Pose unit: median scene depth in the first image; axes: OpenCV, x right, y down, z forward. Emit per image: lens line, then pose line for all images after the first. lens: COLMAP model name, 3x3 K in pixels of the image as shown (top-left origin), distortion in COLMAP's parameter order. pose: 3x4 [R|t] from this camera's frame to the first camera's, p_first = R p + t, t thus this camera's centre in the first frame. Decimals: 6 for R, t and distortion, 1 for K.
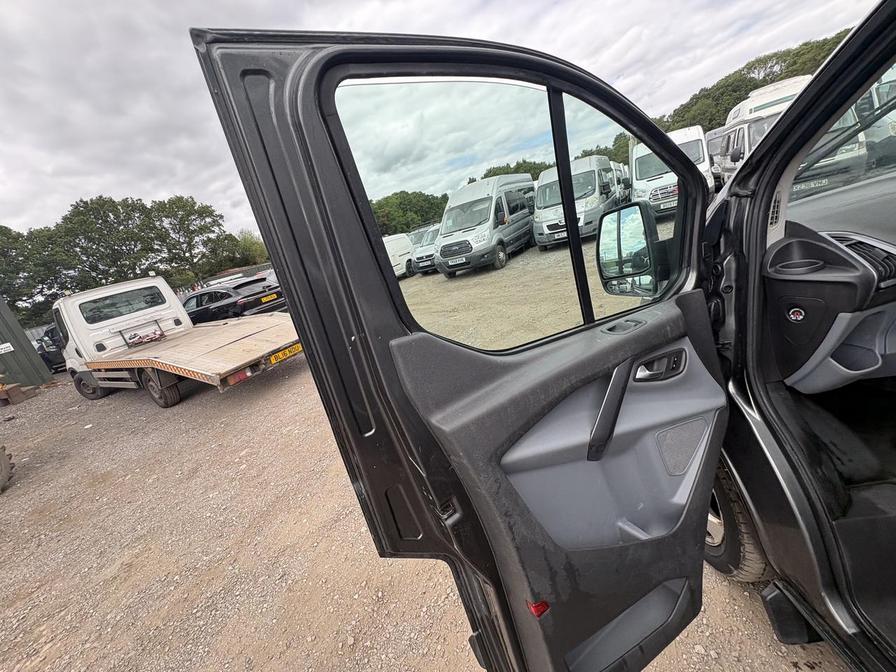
lens RADIAL K [[356.4, 0, 441.6], [0, 356.4, 339.1], [0, 0, 1]] dist [0.002802, -0.000399]
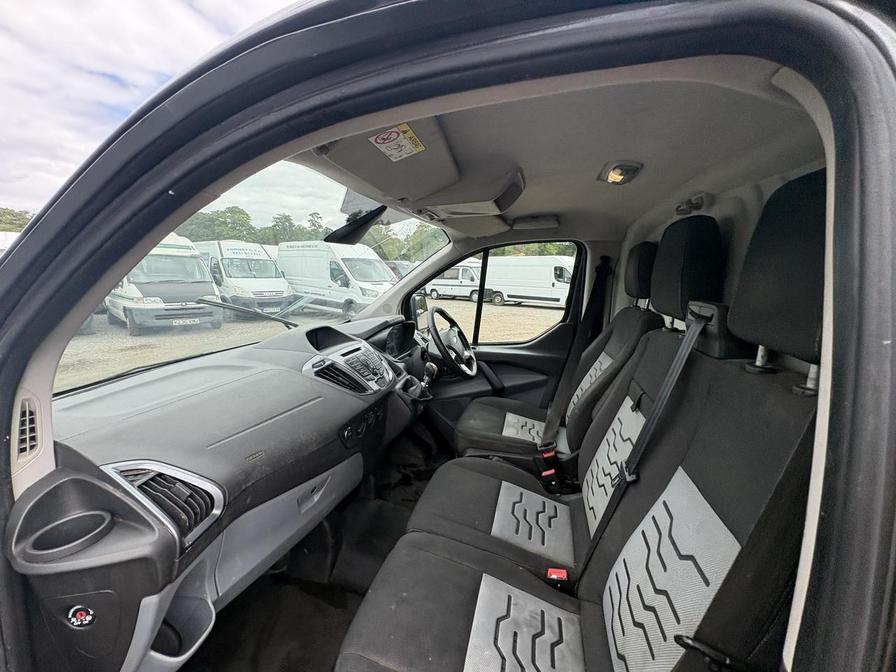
lens RADIAL K [[356.4, 0, 452.5], [0, 356.4, 336.3], [0, 0, 1]] dist [0.002802, -0.000399]
pose [[0.177643, 0.089533, 0.980014, 0.487002], [0.237431, 0.962534, -0.130975, -0.269378], [-0.955023, 0.255952, 0.149729, 0.233963]]
